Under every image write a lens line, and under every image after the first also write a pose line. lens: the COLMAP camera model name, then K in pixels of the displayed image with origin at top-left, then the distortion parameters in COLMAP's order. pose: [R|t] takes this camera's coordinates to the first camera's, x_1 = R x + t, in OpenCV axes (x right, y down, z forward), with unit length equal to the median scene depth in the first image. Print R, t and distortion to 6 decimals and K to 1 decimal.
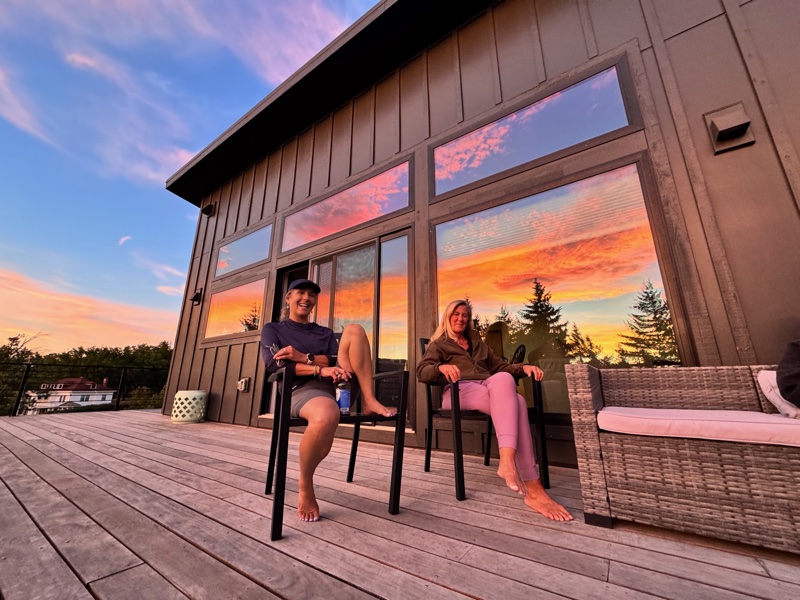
lens RADIAL K [[318.5, 0, 400.2], [0, 318.5, 298.4], [0, 0, 1]] dist [-0.001850, -0.000038]
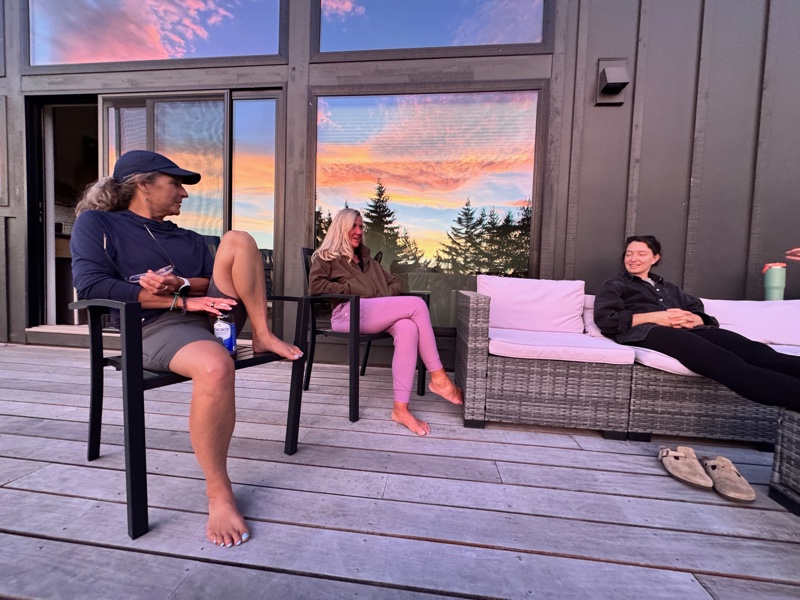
lens RADIAL K [[318.5, 0, 400.2], [0, 318.5, 298.4], [0, 0, 1]] dist [-0.001850, -0.000038]
pose [[0.878984, 0.003552, 0.476837, -0.158194], [-0.157756, 0.945831, 0.283754, -0.036497], [-0.449999, -0.324640, 0.831931, 0.224913]]
